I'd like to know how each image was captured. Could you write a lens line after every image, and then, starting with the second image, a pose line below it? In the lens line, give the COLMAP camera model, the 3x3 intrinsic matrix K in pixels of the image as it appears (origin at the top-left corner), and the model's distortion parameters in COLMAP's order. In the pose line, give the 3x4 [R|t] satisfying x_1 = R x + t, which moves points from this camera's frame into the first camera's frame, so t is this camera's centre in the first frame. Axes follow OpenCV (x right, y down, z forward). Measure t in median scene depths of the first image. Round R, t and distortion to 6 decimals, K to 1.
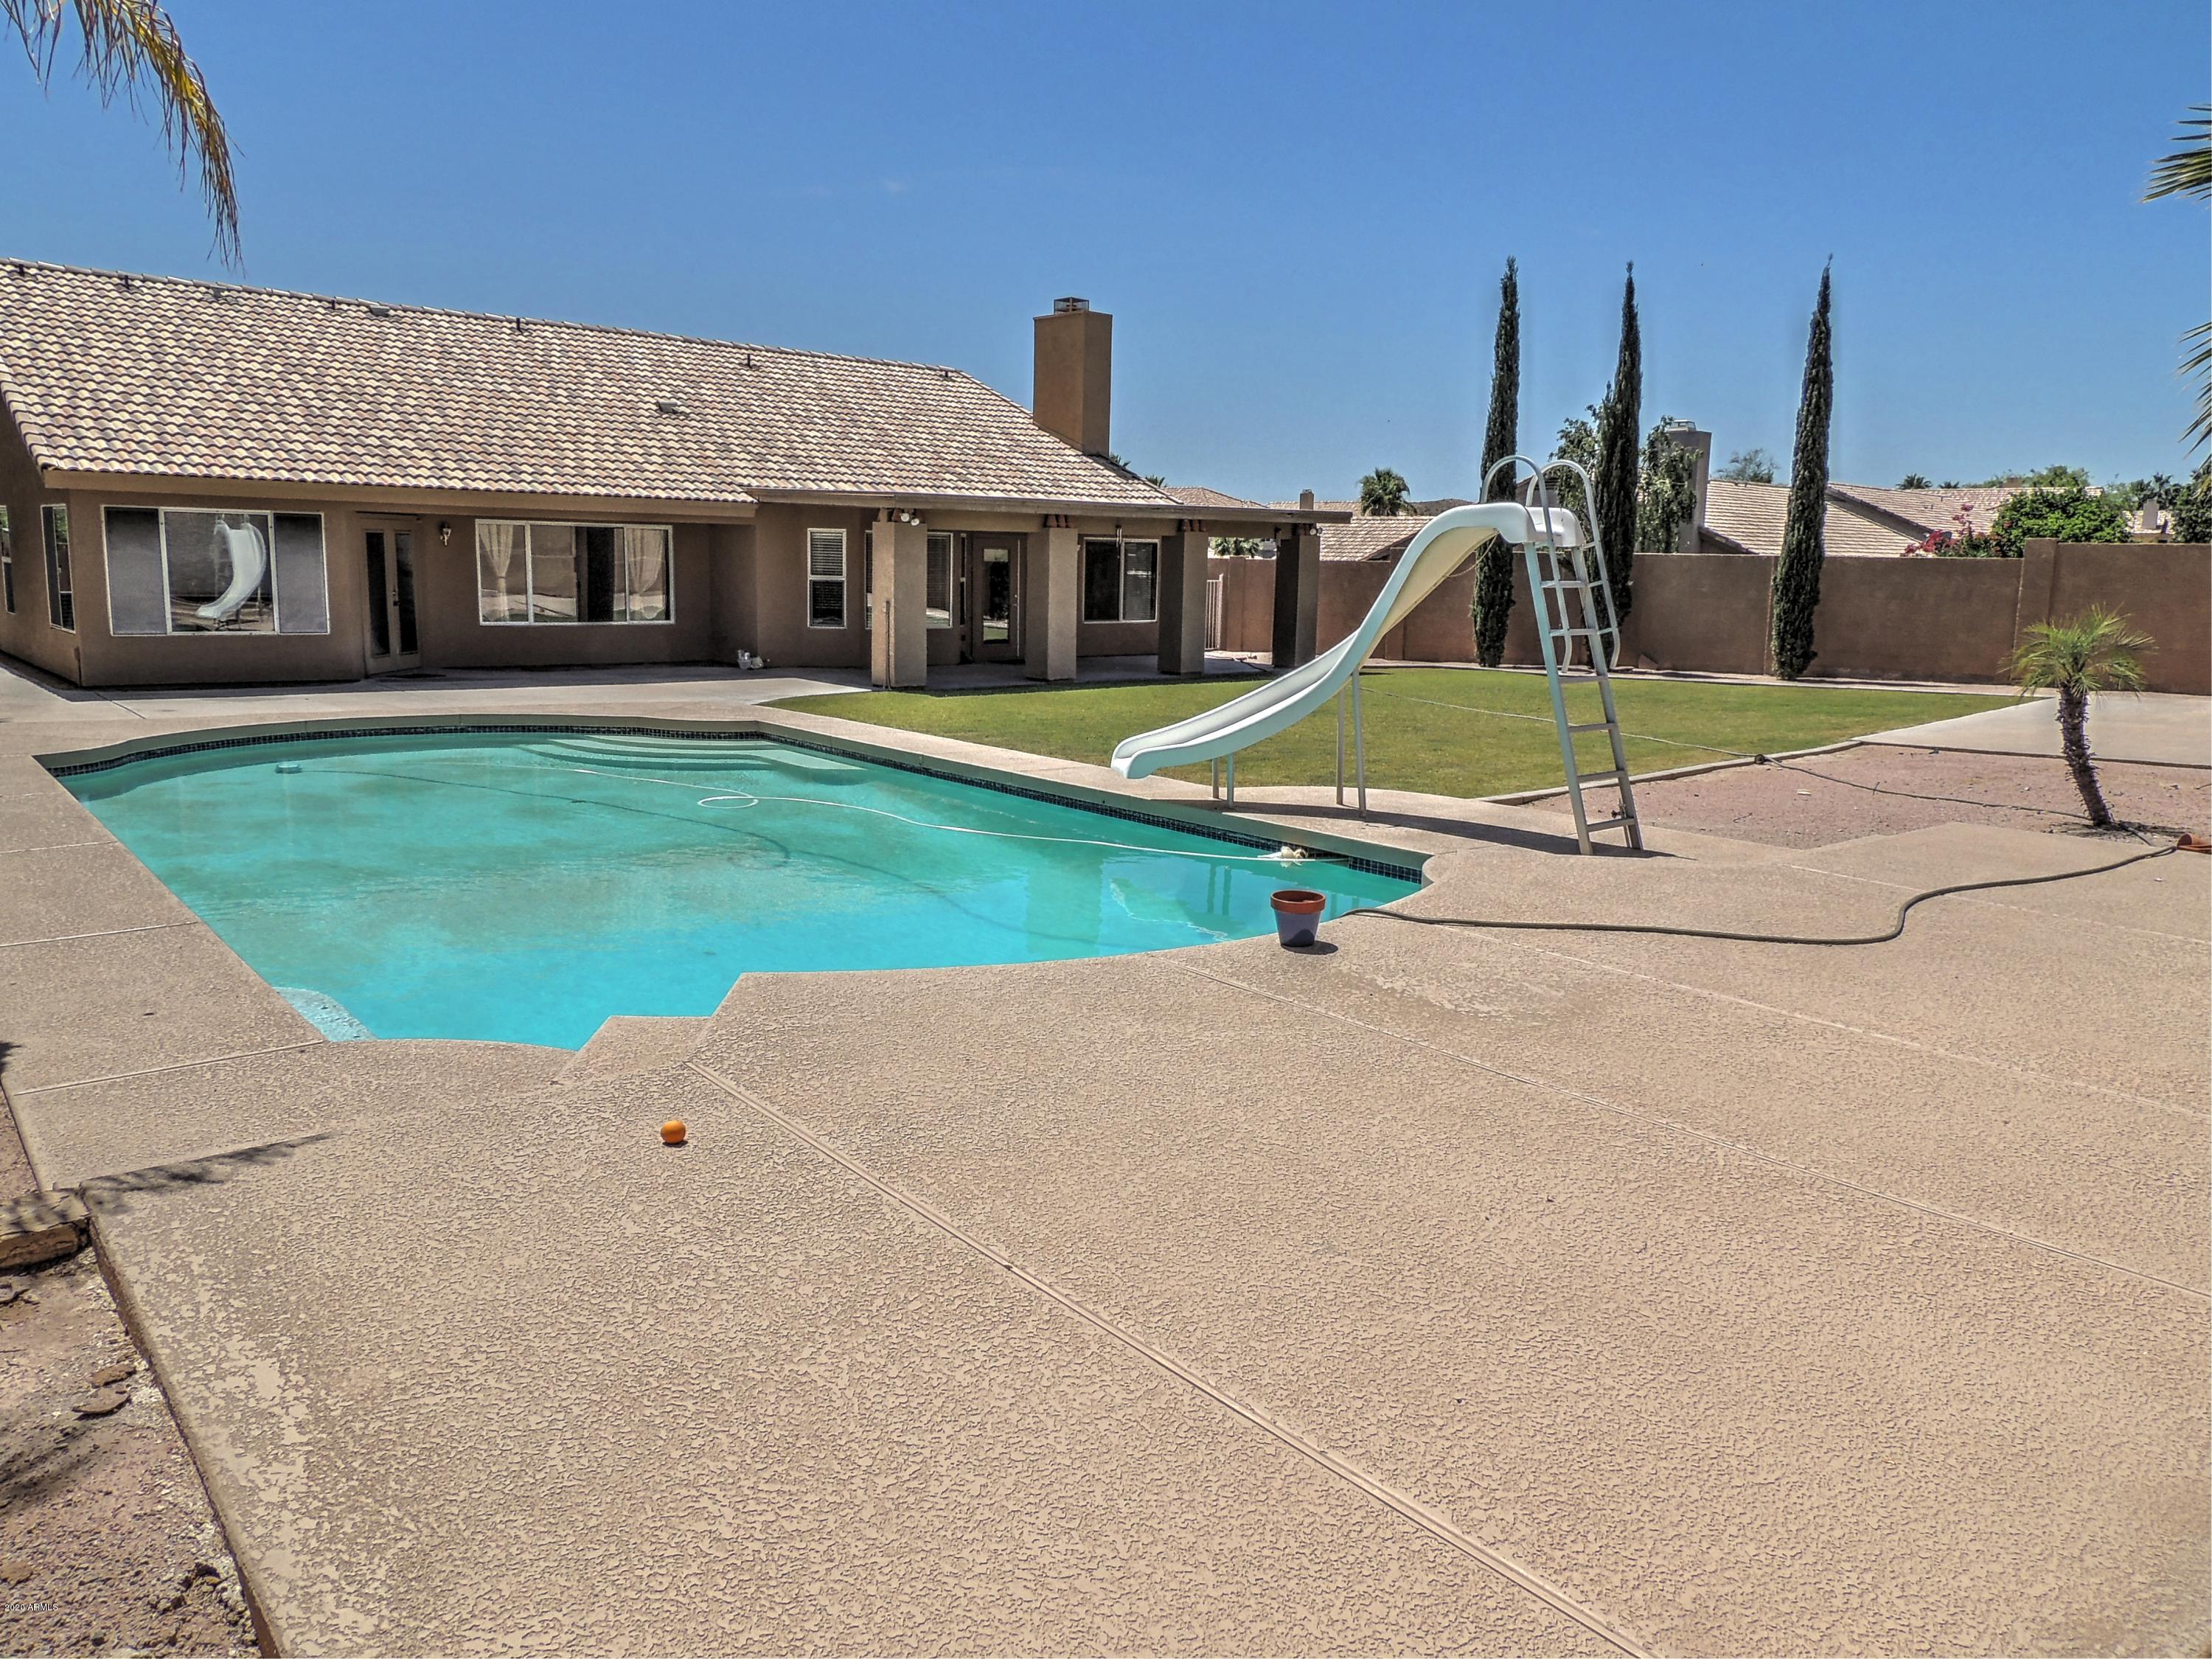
lens RADIAL K [[1561.8, 0, 1106.0], [0, 1561.8, 829.5], [0, 0, 1]] dist [-0.031841, -0.000302]
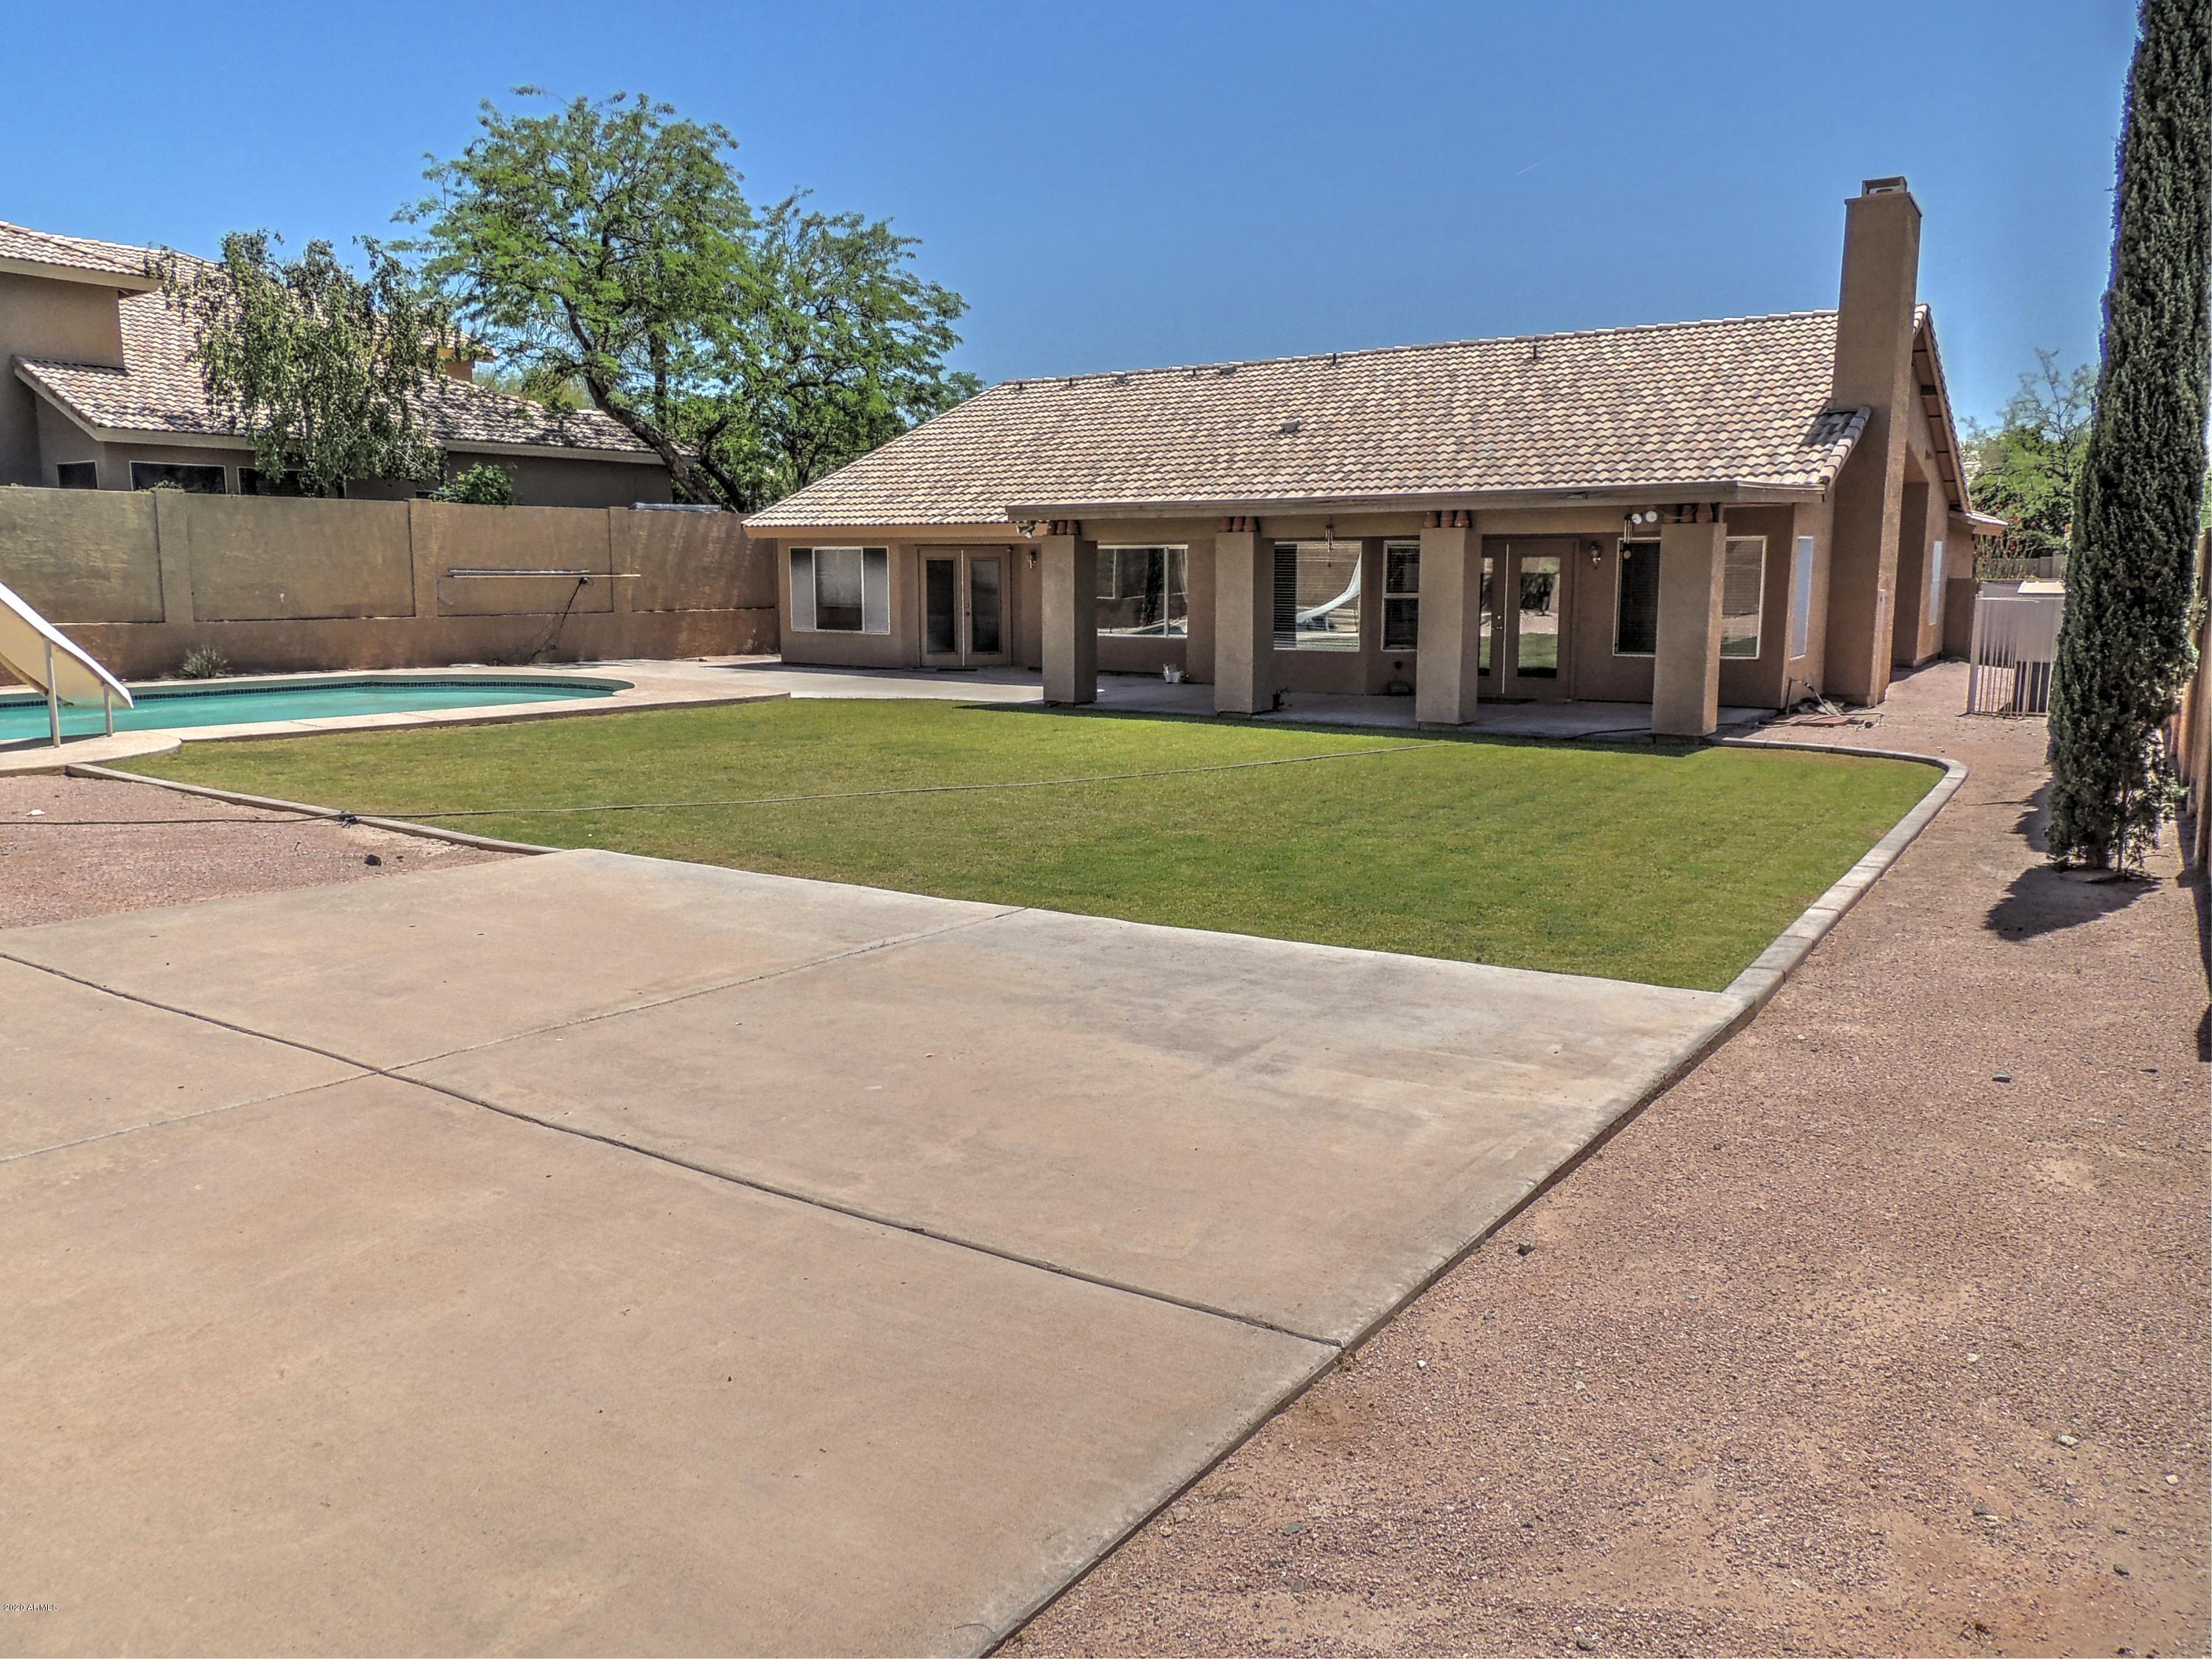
lens RADIAL K [[1561.8, 0, 1106.0], [0, 1561.8, 829.5], [0, 0, 1]] dist [-0.031841, -0.000302]
pose [[0.241894, 0.138807, -0.960323, 0.791375], [-0.155665, 0.982447, 0.102794, -0.113061], [0.957735, 0.124623, 0.259255, 0.743428]]
